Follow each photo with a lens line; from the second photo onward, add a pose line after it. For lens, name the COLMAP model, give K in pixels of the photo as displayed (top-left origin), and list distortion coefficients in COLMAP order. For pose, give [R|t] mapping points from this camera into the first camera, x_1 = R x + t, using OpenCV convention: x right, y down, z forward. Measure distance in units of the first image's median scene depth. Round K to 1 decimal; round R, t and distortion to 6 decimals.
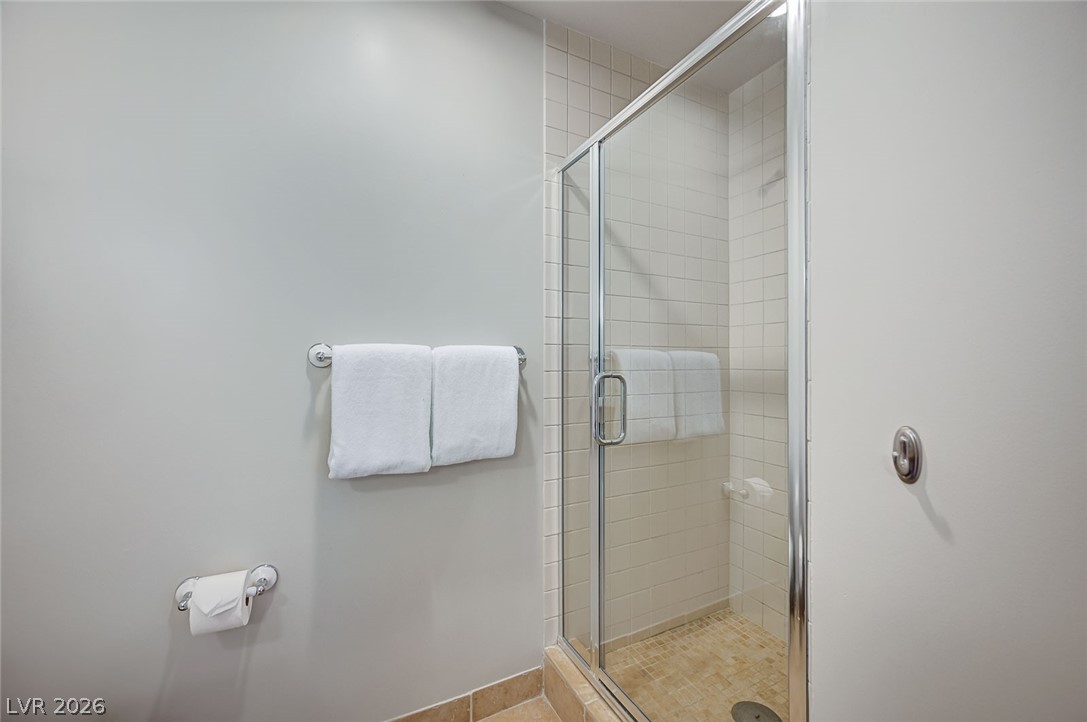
lens RADIAL K [[433.2, 0, 542.2], [0, 433.2, 368.0], [0, 0, 1]] dist [0.006105, -0.000149]
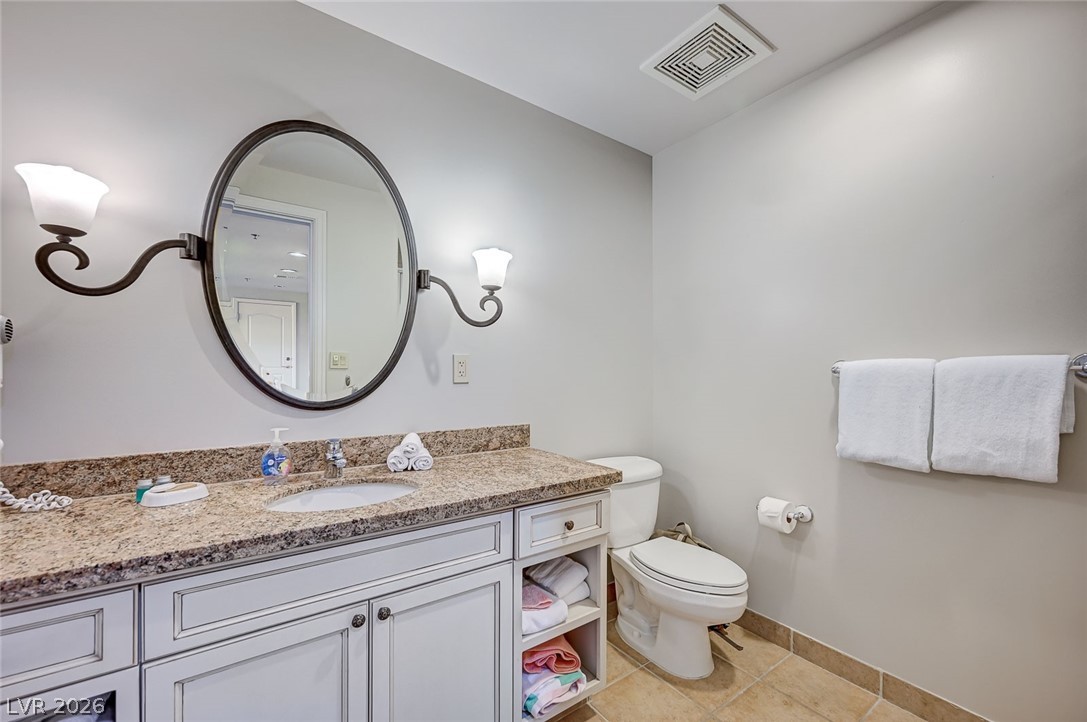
lens RADIAL K [[433.2, 0, 542.2], [0, 433.2, 368.0], [0, 0, 1]] dist [0.006105, -0.000149]
pose [[0.138310, -0.014607, -0.990281, 0.715595], [-0.003297, 0.999879, -0.015209, -0.007981], [0.990384, 0.005369, 0.138245, -0.129726]]
